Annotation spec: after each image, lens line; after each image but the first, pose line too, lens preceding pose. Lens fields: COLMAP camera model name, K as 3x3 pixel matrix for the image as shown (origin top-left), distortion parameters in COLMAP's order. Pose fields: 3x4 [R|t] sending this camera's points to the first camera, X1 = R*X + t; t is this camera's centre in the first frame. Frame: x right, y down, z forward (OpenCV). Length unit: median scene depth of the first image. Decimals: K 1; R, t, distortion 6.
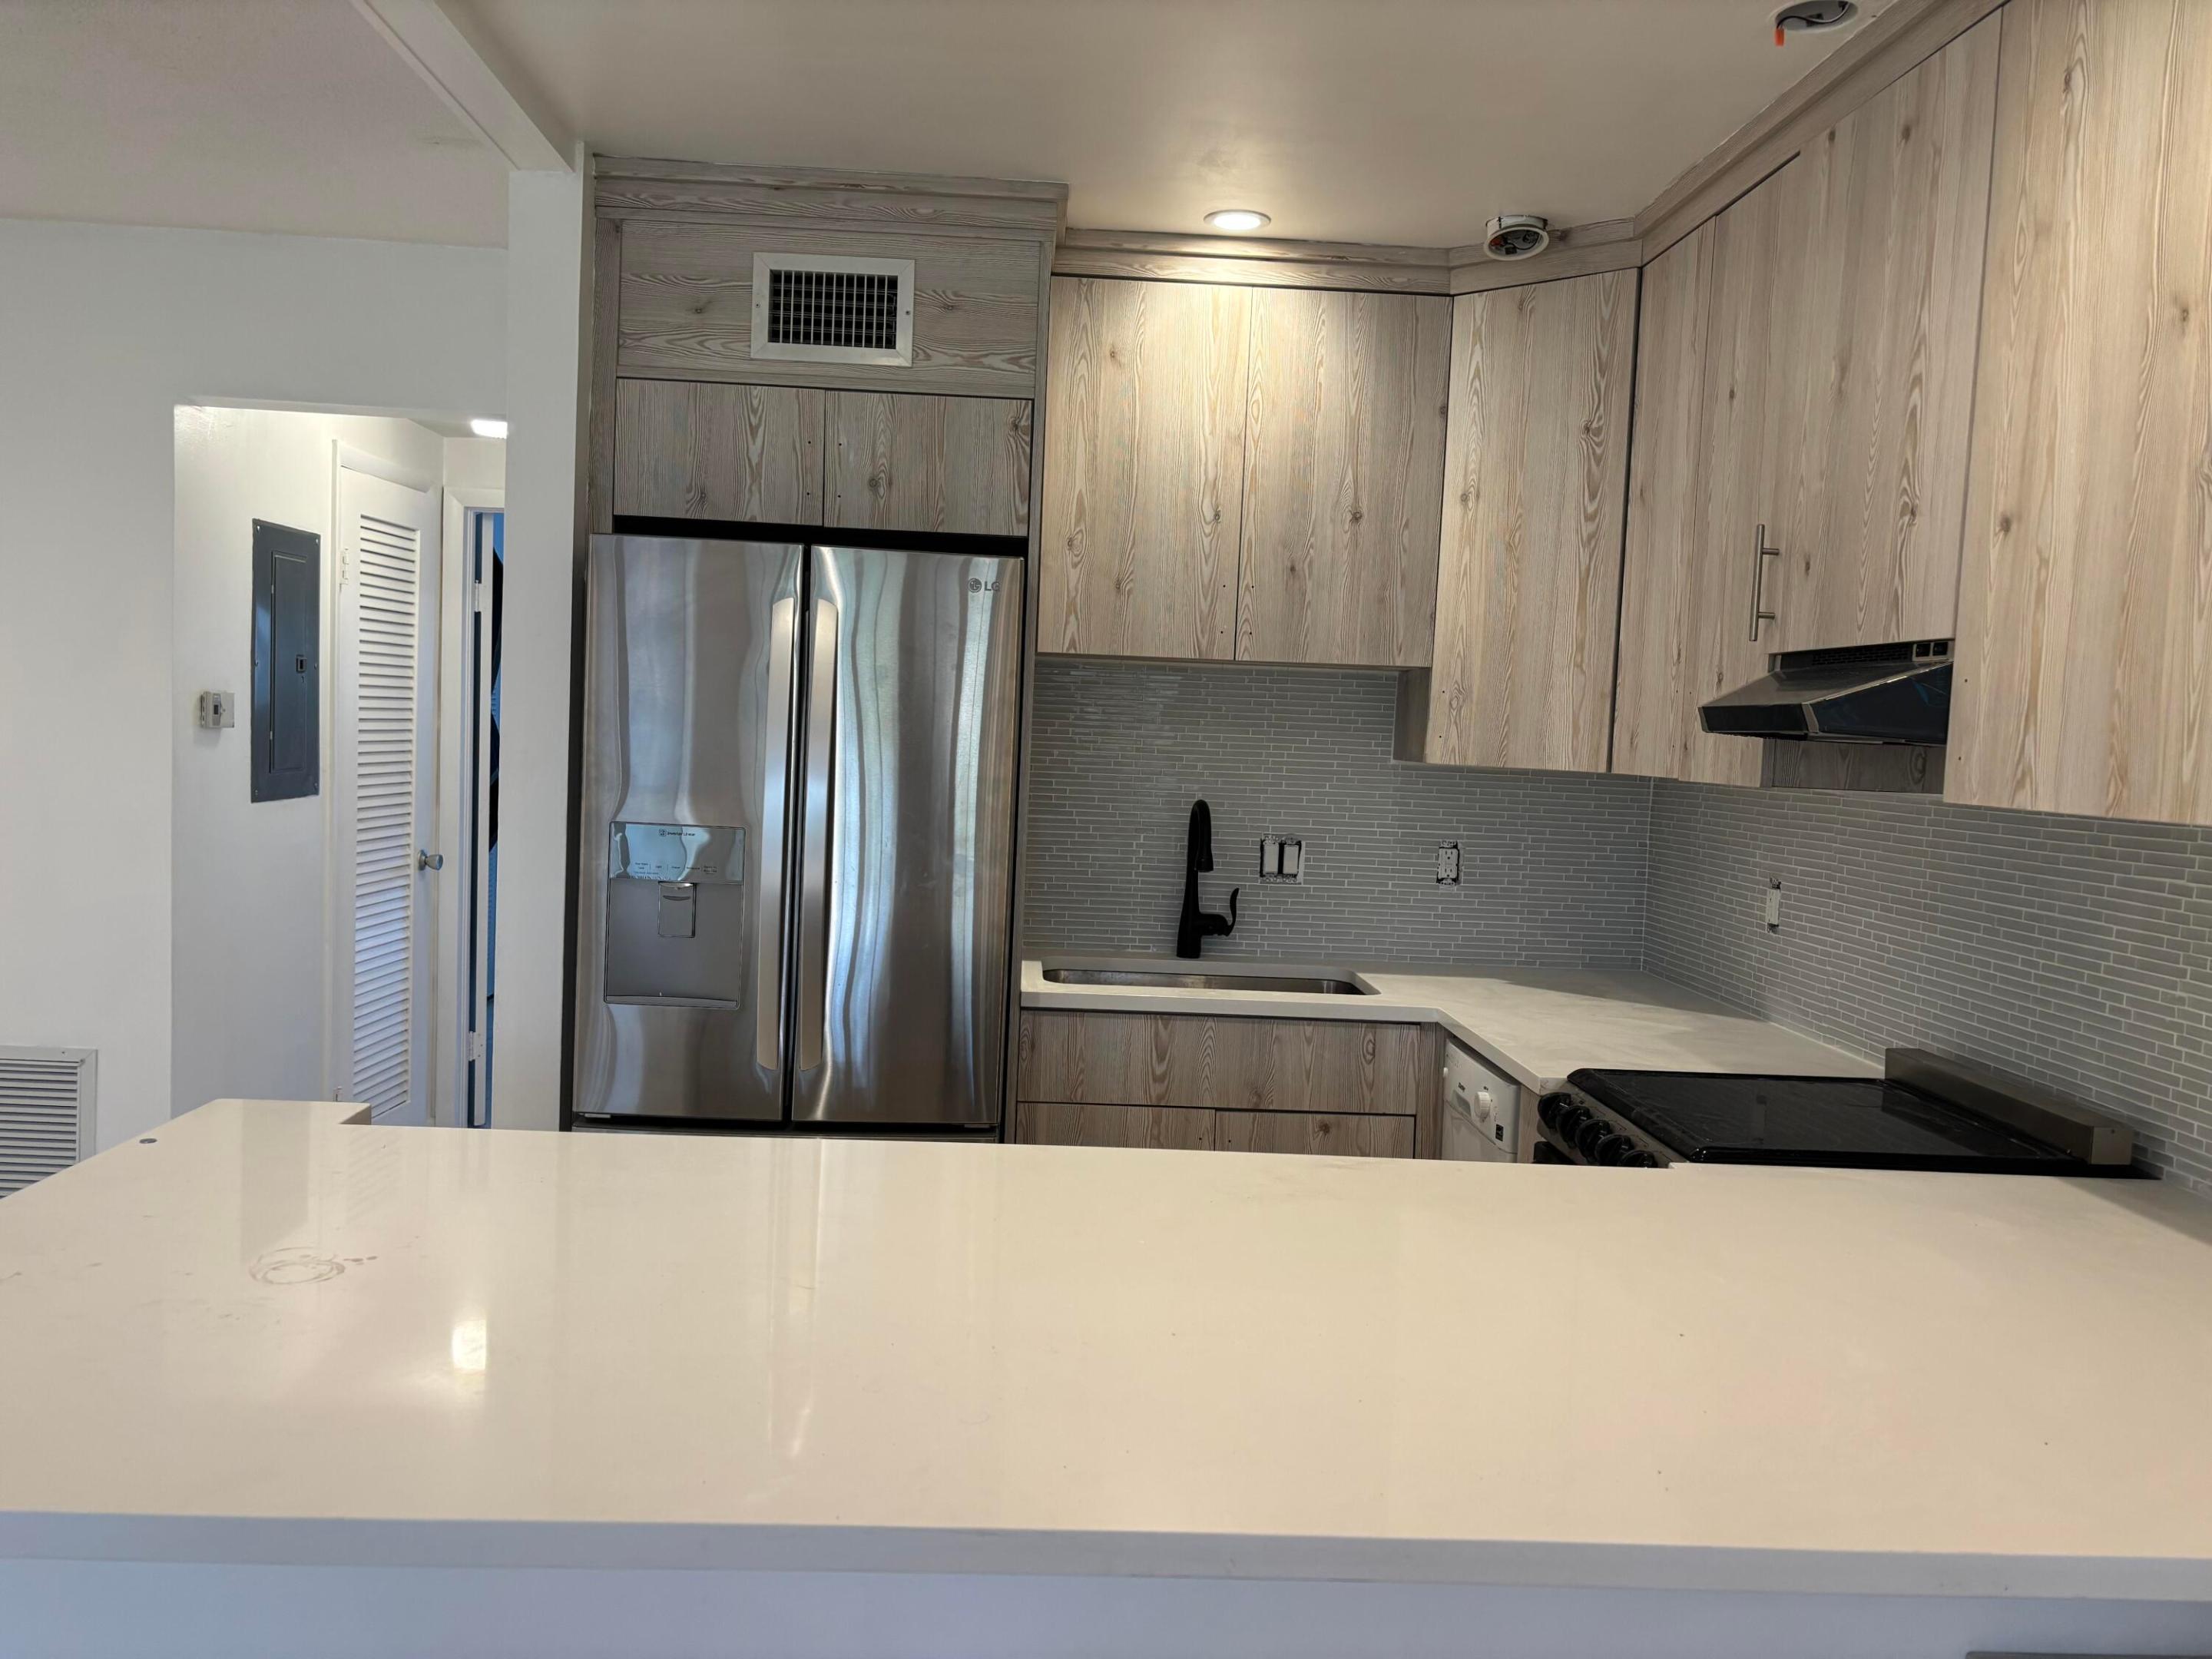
lens RADIAL K [[1668.3, 0, 1106.0], [0, 1668.3, 829.5], [0, 0, 1]] dist [0.033050, -0.031638]
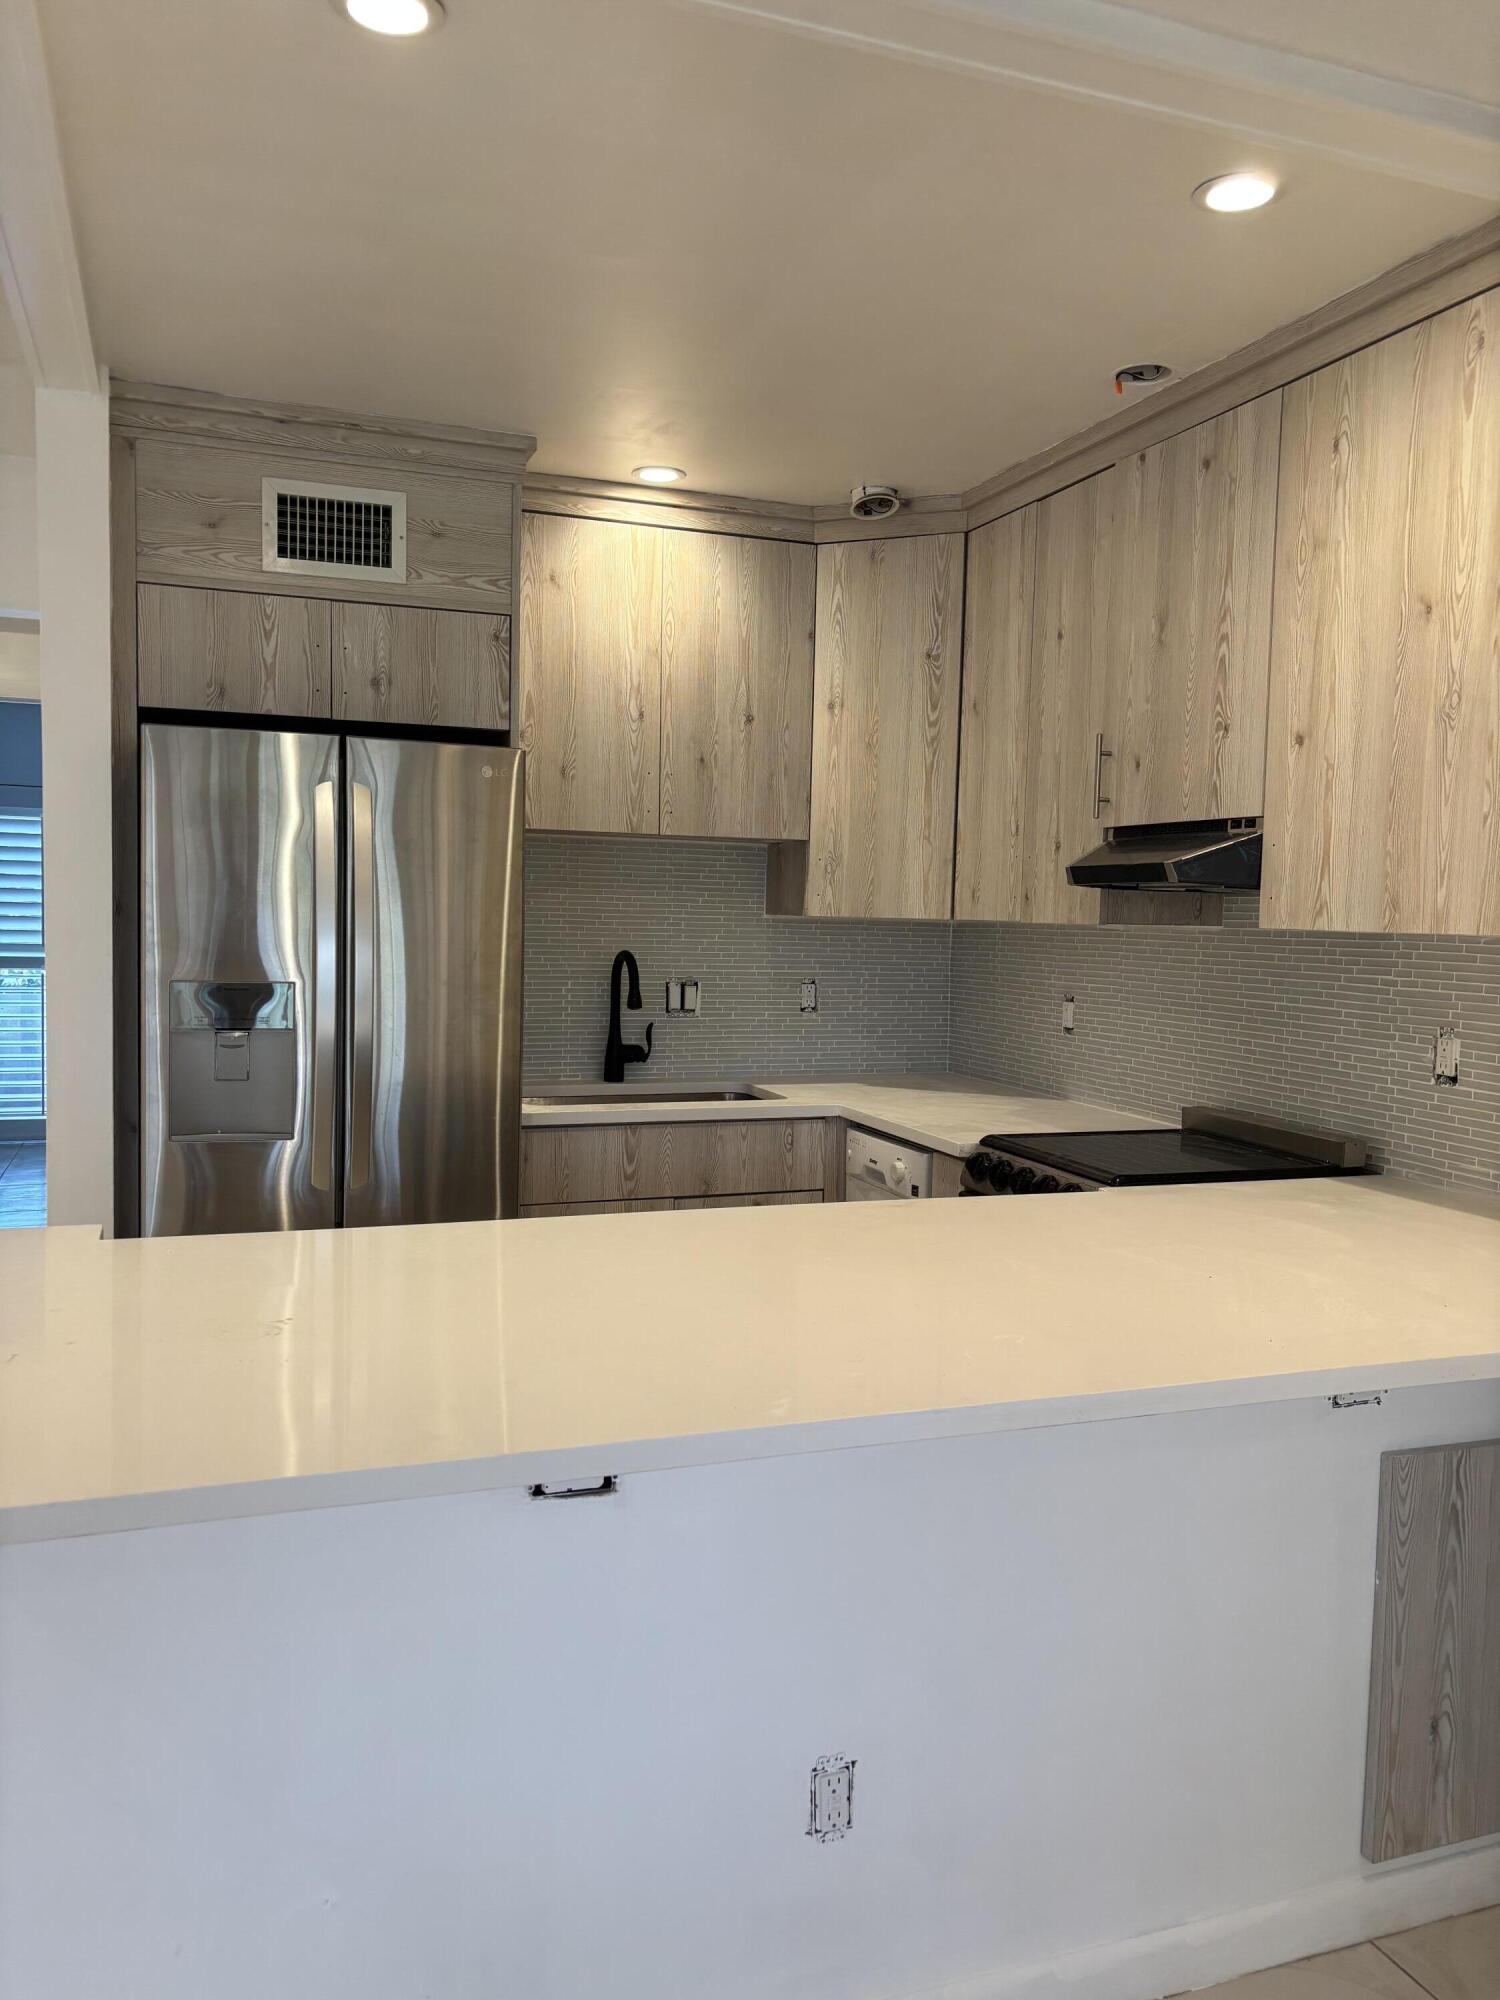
lens RADIAL K [[1514.1, 0, 761.2], [0, 1514.1, 1014.0], [0, 0, 1]] dist [0.036935, -0.031959]
pose [[0.952429, -0.041491, 0.301922, -0.212514], [0.036321, 0.999082, 0.022722, 0.008527], [-0.302587, -0.010675, 0.953062, -0.091575]]
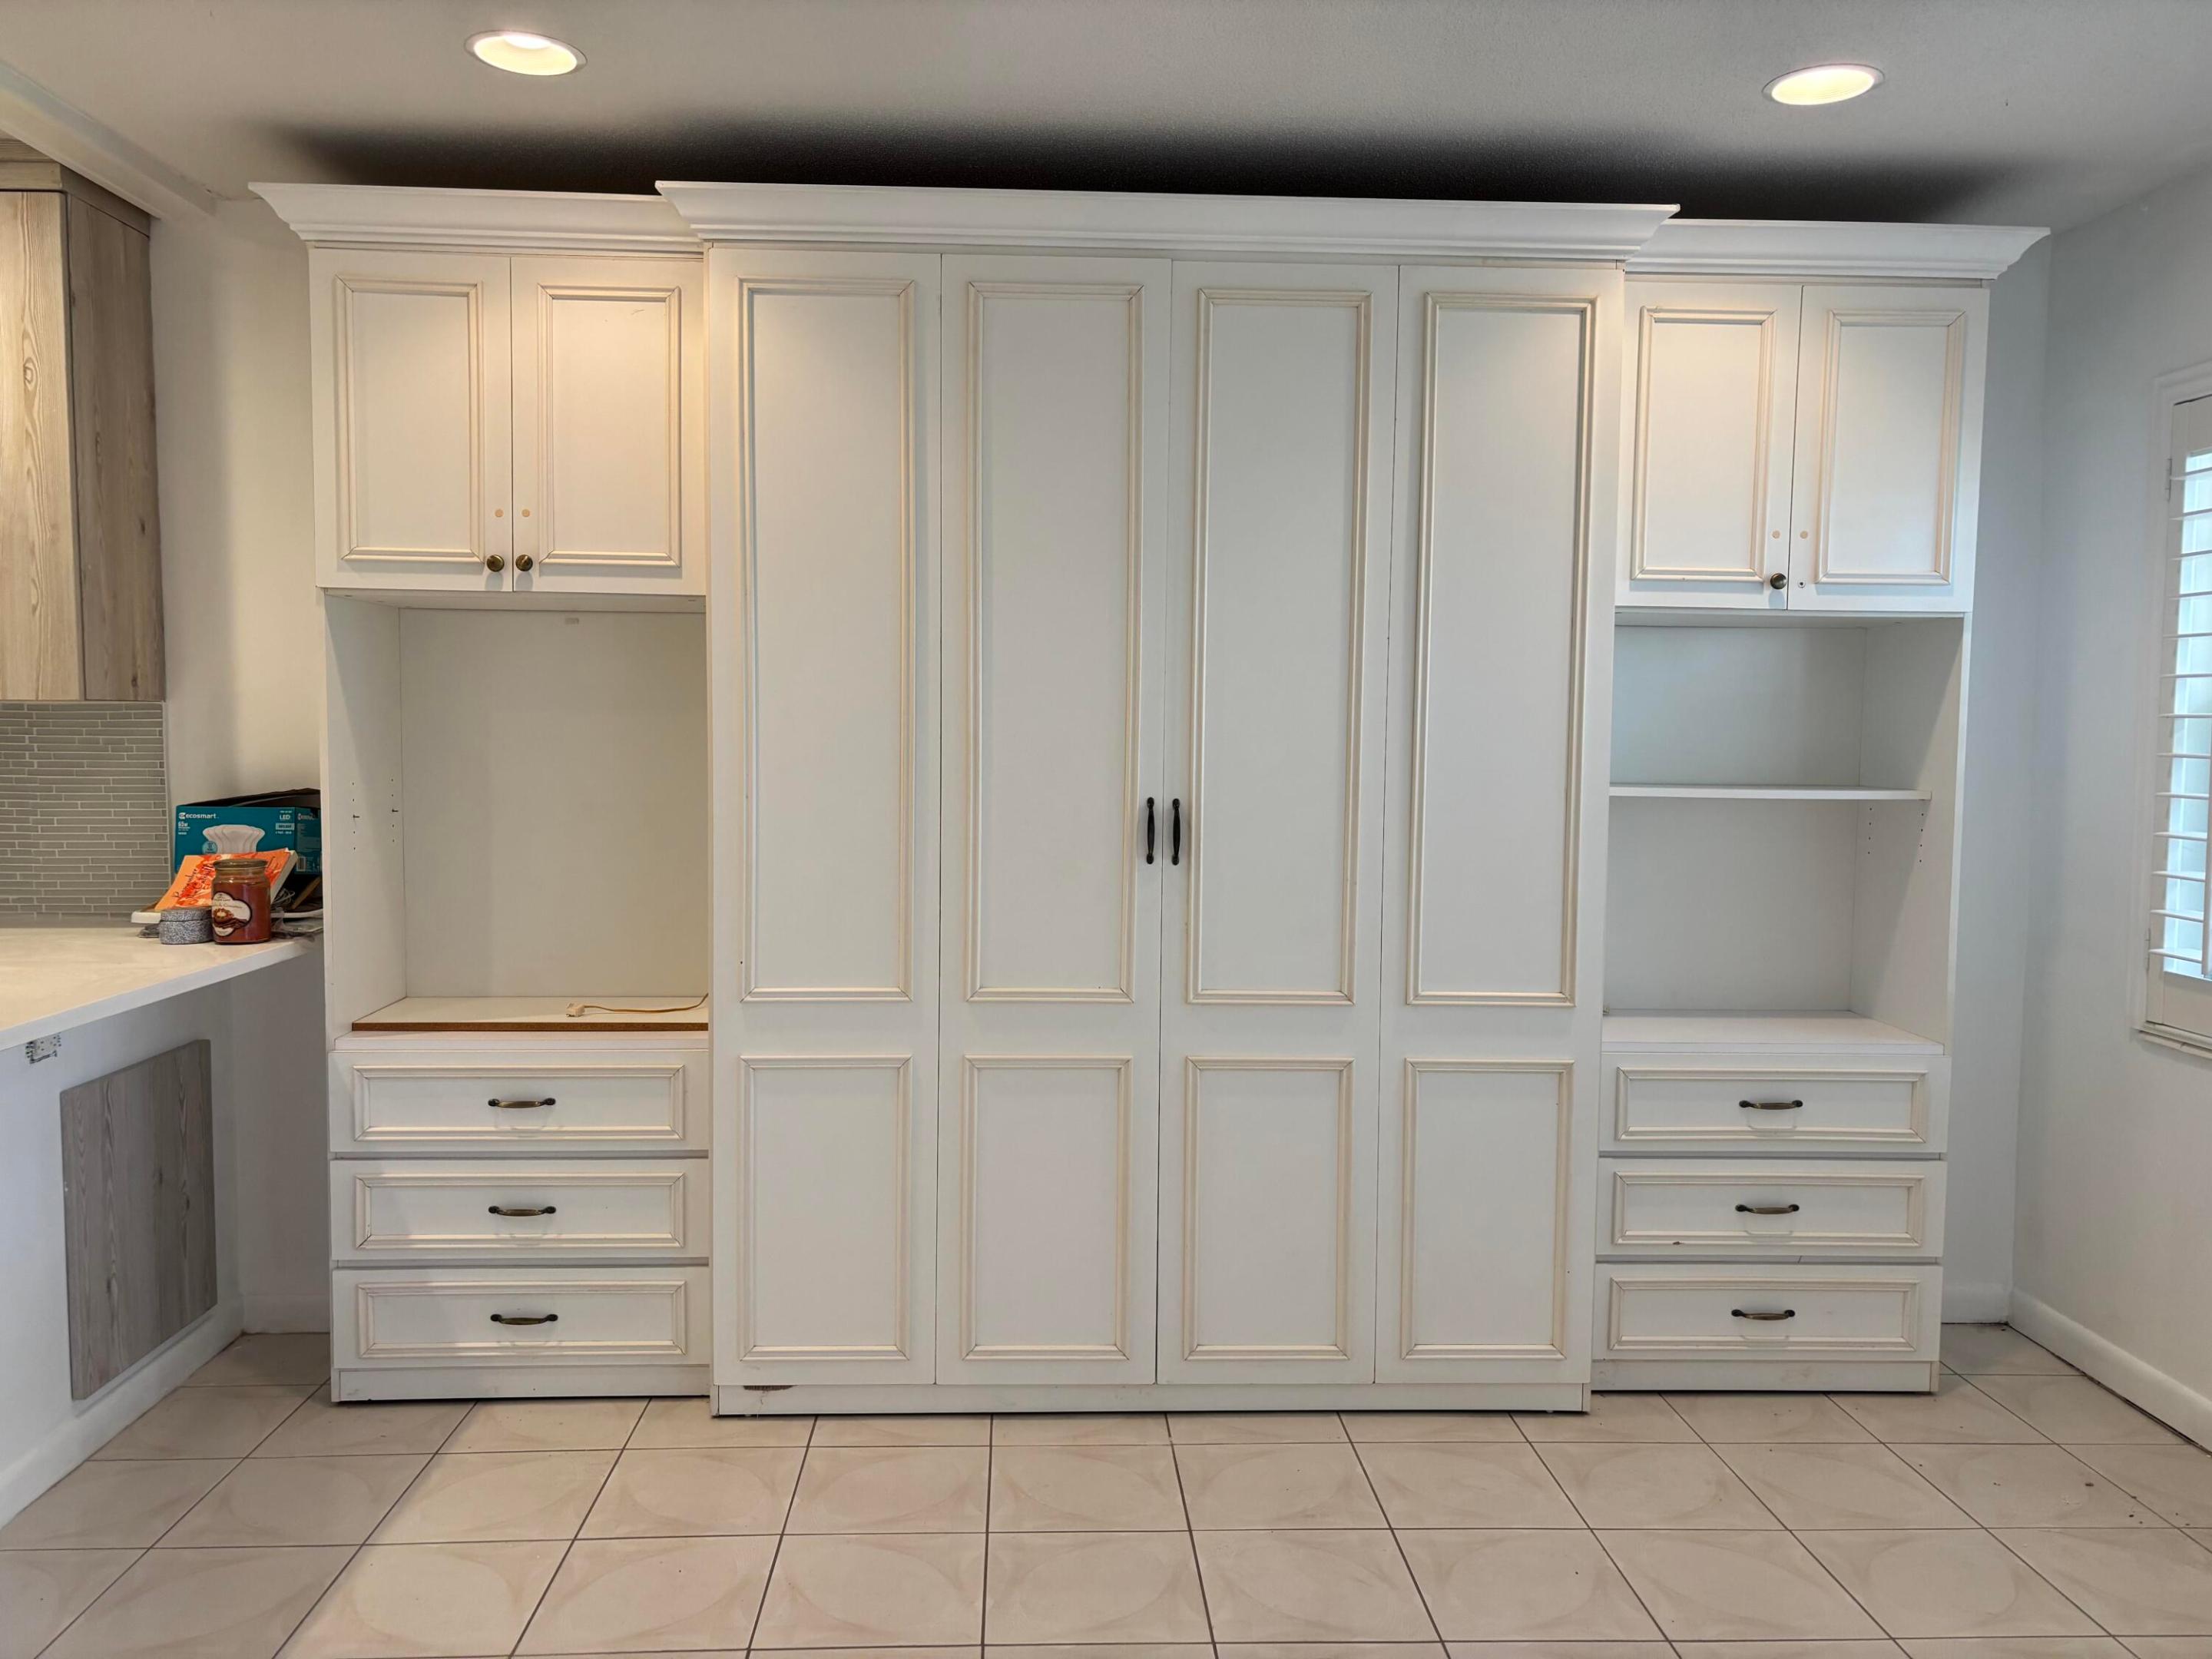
lens RADIAL K [[1699.7, 0, 1106.0], [0, 1699.7, 829.5], [0, 0, 1]] dist [0.025606, -0.003440]
pose [[0.008447, -0.108955, 0.994011, -0.713590], [0.058806, 0.992380, 0.108276, 0.003144], [-0.998234, 0.057539, 0.014789, -0.164192]]
